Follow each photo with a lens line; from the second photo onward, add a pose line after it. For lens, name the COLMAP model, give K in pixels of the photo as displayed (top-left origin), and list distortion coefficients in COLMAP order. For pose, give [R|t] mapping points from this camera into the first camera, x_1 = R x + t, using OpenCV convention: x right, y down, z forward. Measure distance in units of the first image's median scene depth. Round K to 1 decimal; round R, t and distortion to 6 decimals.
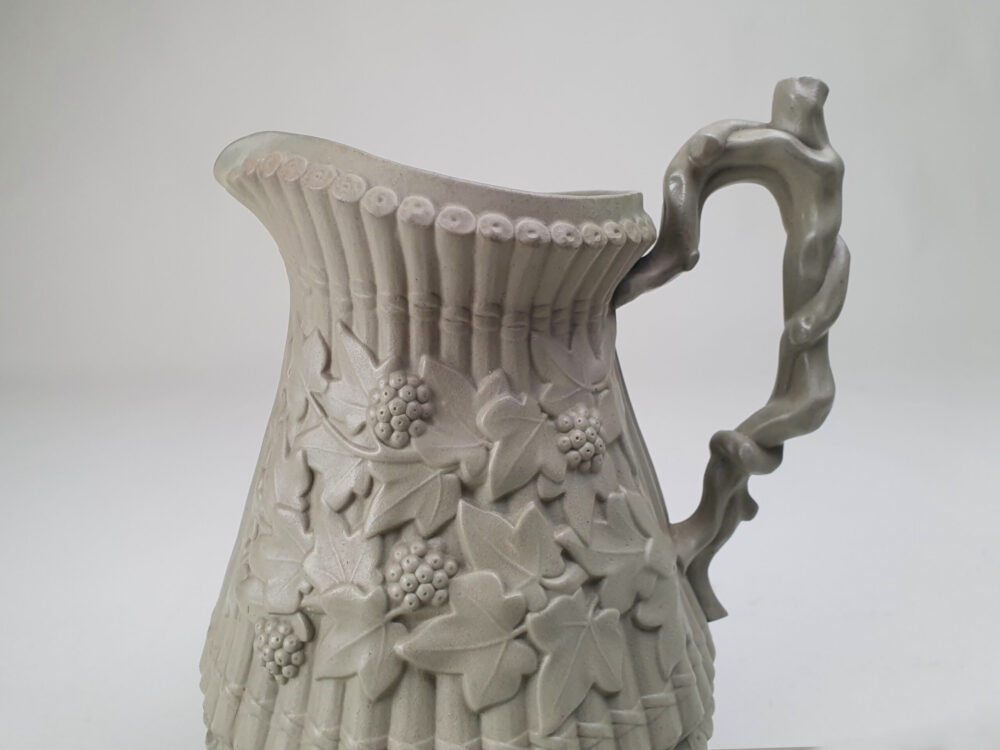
lens RADIAL K [[480.9, 0, 500.0], [0, 480.9, 375.0], [0, 0, 1]] dist [0.003120, -0.000290]
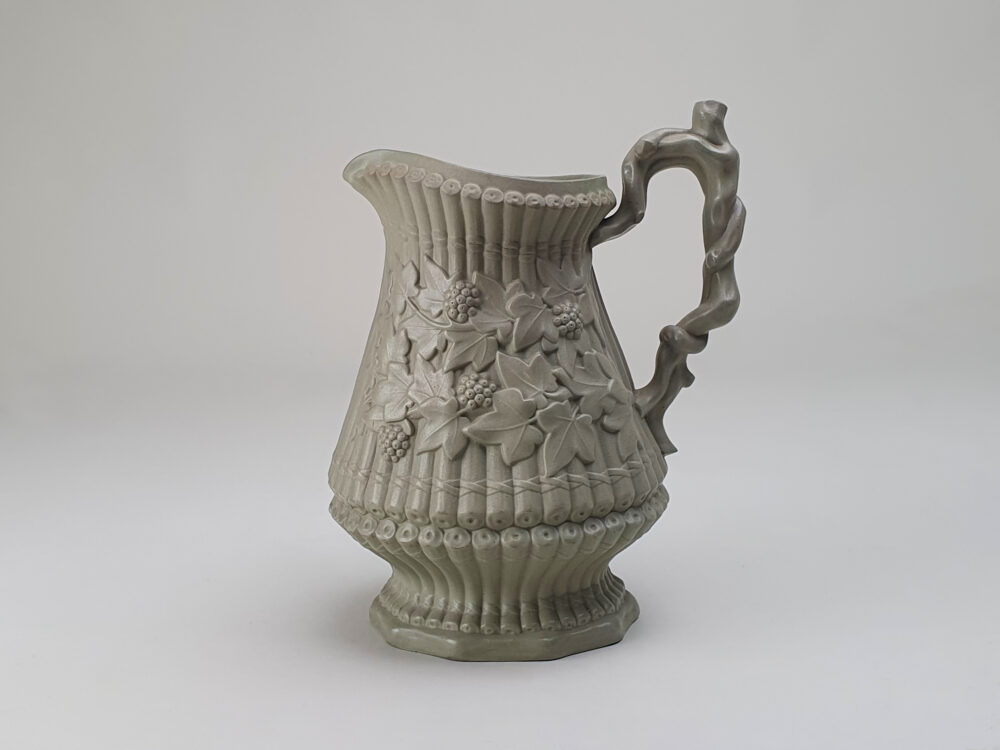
lens RADIAL K [[759.6, 0, 500.0], [0, 759.6, 375.0], [0, 0, 1]] dist [-0.000695, 0.001006]
pose [[0.999024, -0.022861, -0.037794, 0.028471], [0.019276, 0.995512, -0.092651, 0.589665], [0.039743, 0.091832, 0.994981, -1.705984]]
